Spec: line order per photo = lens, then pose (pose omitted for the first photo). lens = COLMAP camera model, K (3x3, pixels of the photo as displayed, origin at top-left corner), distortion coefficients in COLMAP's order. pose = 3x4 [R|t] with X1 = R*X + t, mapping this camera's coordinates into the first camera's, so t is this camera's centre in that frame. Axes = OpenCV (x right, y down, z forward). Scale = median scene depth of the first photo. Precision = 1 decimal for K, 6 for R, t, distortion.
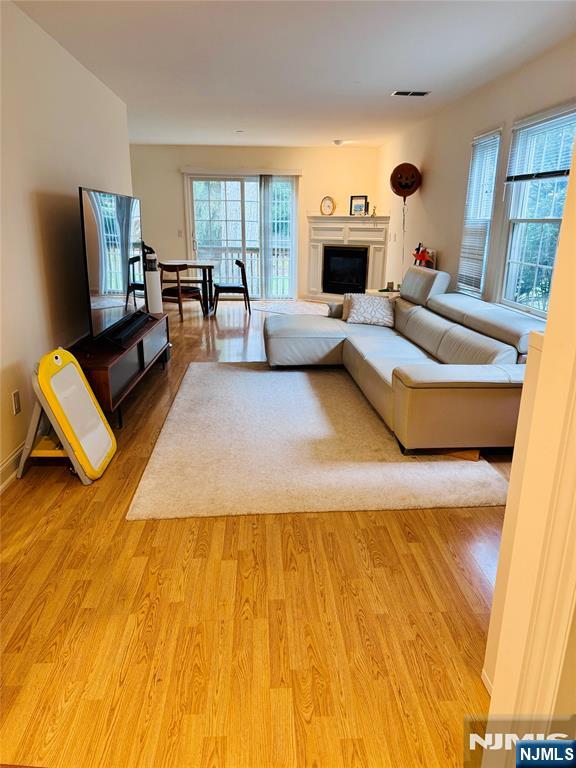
lens RADIAL K [[550.4, 0, 287.4], [0, 550.4, 406.4], [0, 0, 1]] dist [0.052114, -0.000687]
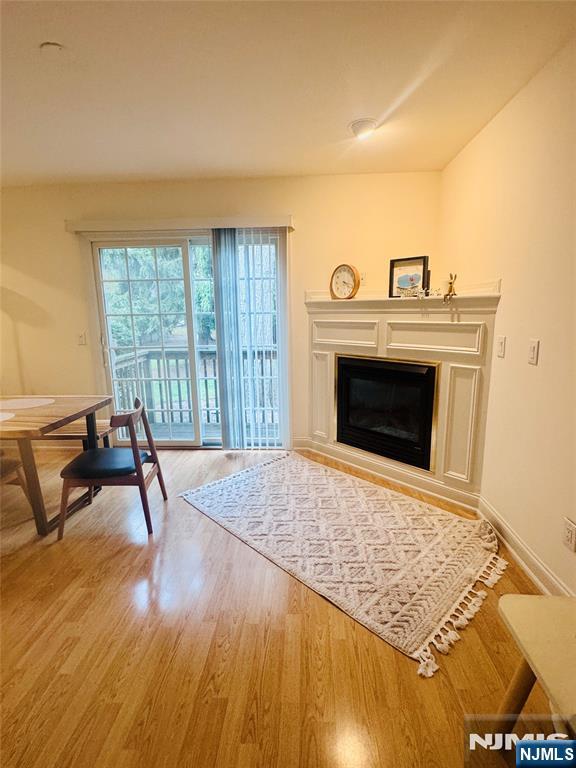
lens RADIAL K [[378.4, 0, 289.5], [0, 378.4, 379.9], [0, 0, 1]] dist [-0.003823, -0.001485]
pose [[0.994112, -0.002859, -0.108321, 0.061625], [-0.012377, 0.990114, -0.139718, -0.225985], [0.107650, 0.140236, 0.984249, 0.673135]]
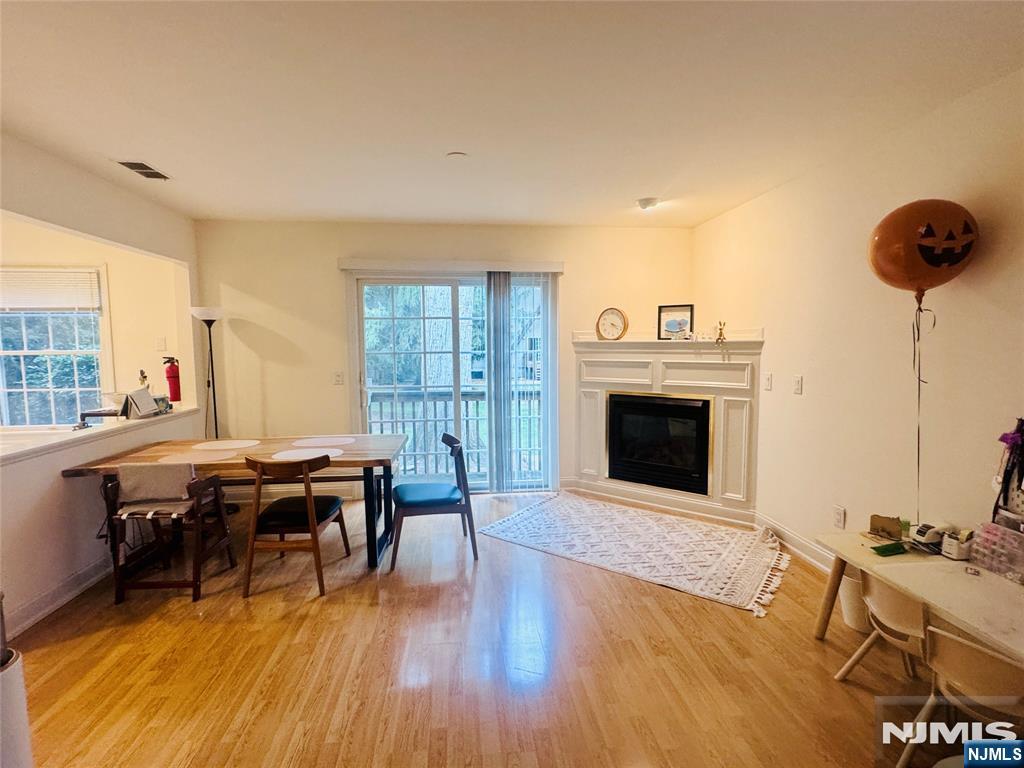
lens RADIAL K [[504.5, 0, 512.0], [0, 504.5, 384.0], [0, 0, 1]] dist [-0.003823, -0.001485]
pose [[0.998505, -0.021627, 0.050196, -0.052551], [0.033081, 0.970198, -0.240045, -0.191626], [-0.043509, 0.241346, 0.969463, 0.545897]]
